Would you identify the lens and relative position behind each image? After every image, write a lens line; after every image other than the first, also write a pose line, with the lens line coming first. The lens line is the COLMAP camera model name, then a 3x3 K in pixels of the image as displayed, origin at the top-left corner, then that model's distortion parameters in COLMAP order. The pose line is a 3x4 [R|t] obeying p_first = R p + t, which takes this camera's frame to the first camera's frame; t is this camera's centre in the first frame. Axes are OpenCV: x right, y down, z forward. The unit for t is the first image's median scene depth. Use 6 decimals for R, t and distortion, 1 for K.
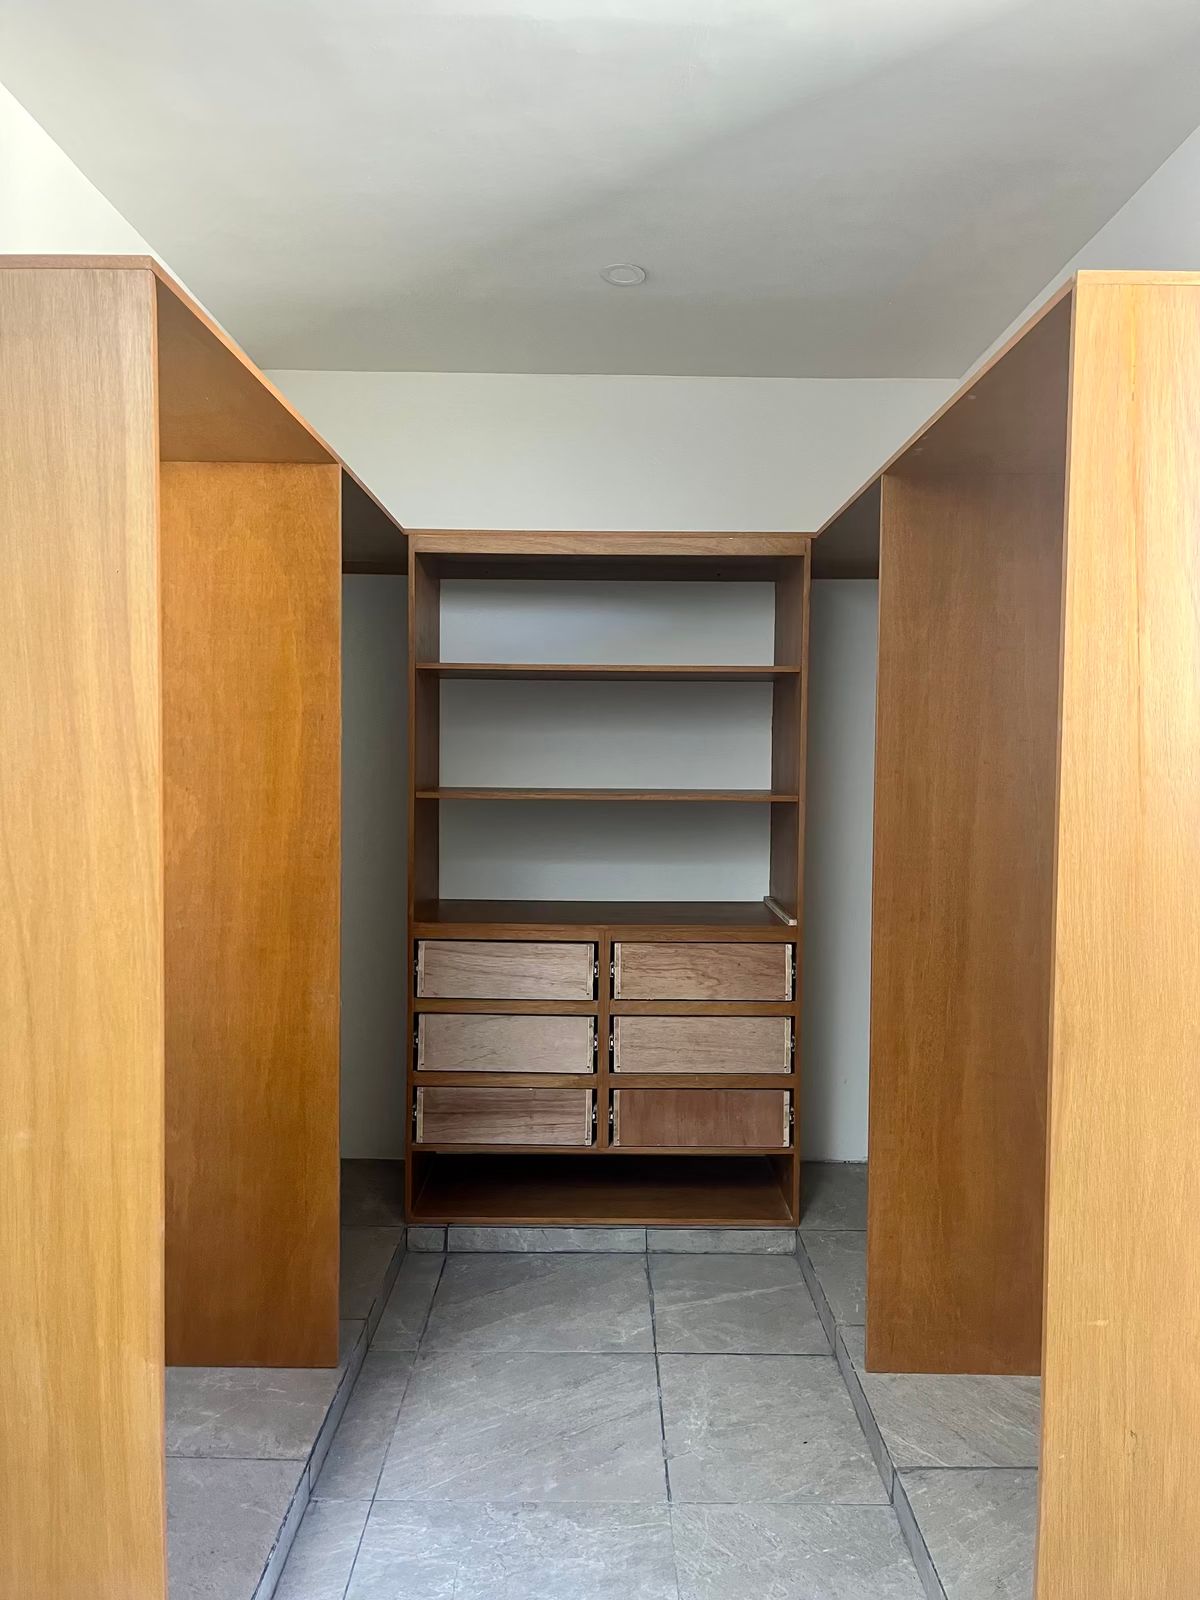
lens RADIAL K [[1230.5, 0, 597.7], [0, 1230.5, 802.5], [0, 0, 1]] dist [0.063779, -0.000589]
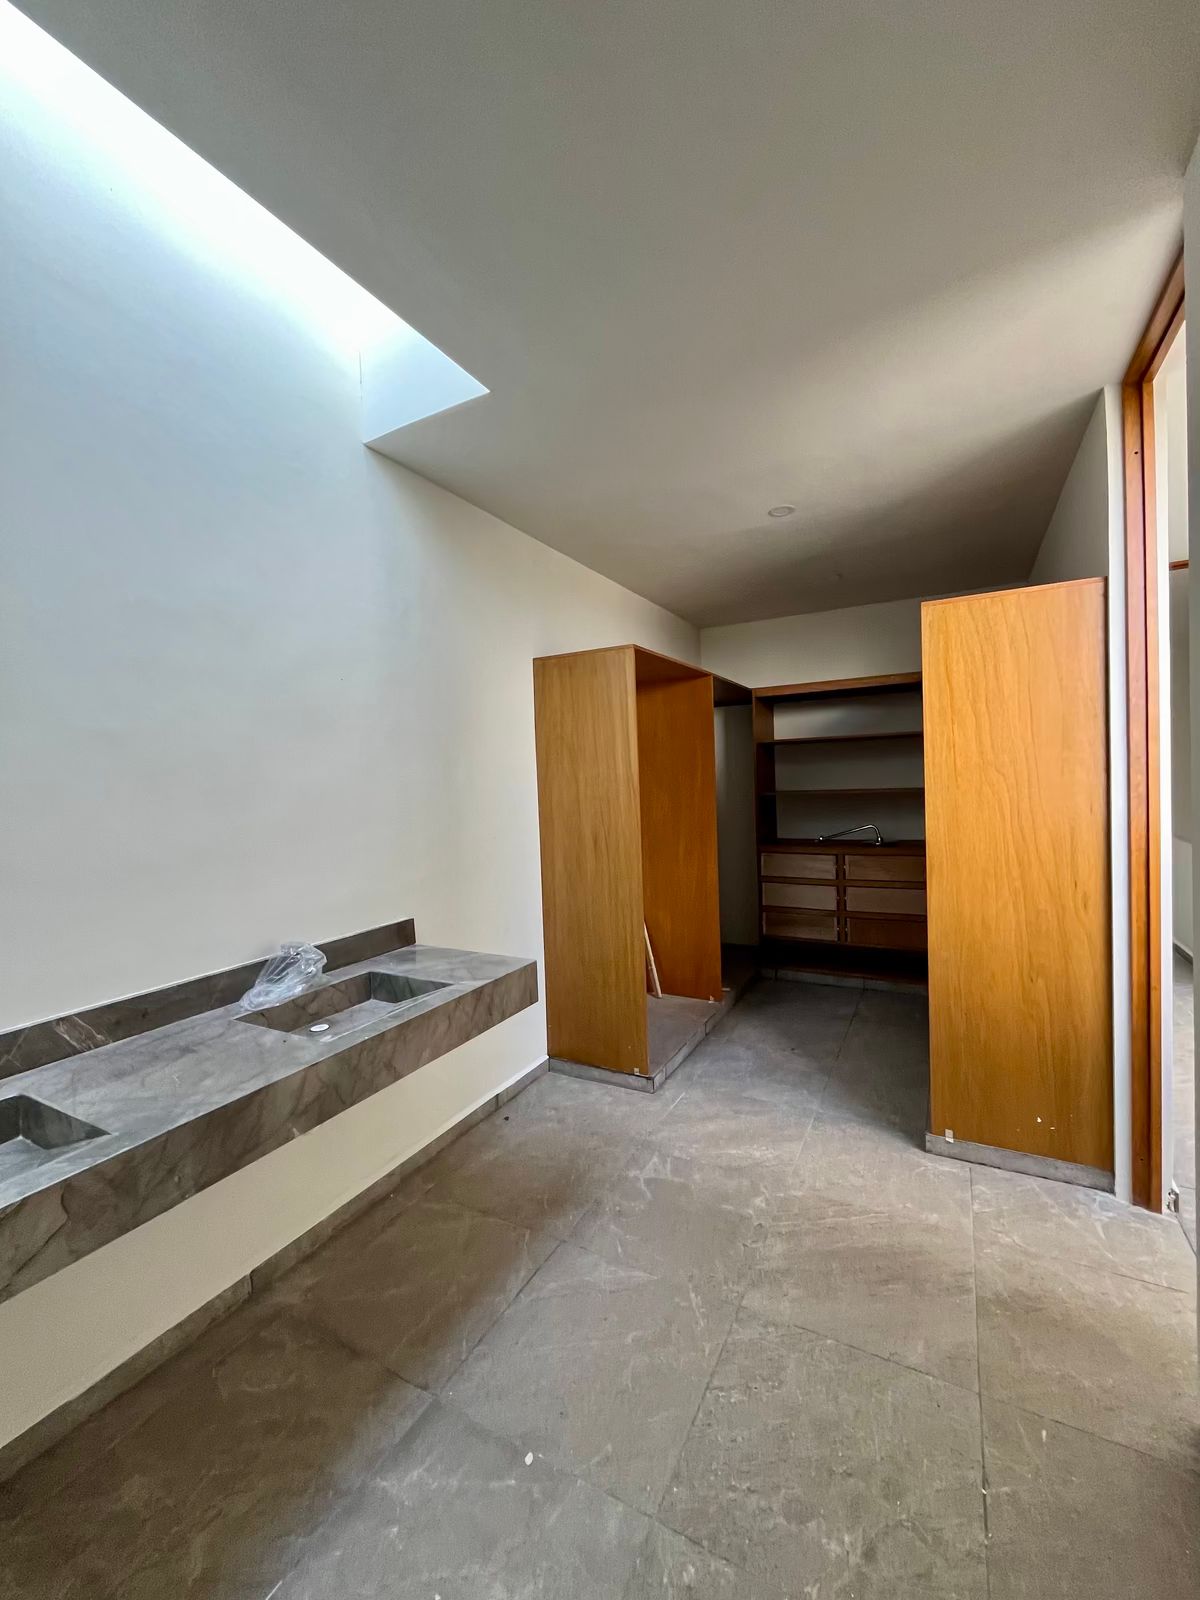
lens RADIAL K [[648.2, 0, 598.0], [0, 648.2, 798.2], [0, 0, 1]] dist [-0.012677, 0.001552]
pose [[0.876978, -0.024857, -0.479887, 0.193580], [0.019000, 0.999674, -0.017060, 0.018280], [0.480155, 0.005843, 0.877164, -0.299397]]
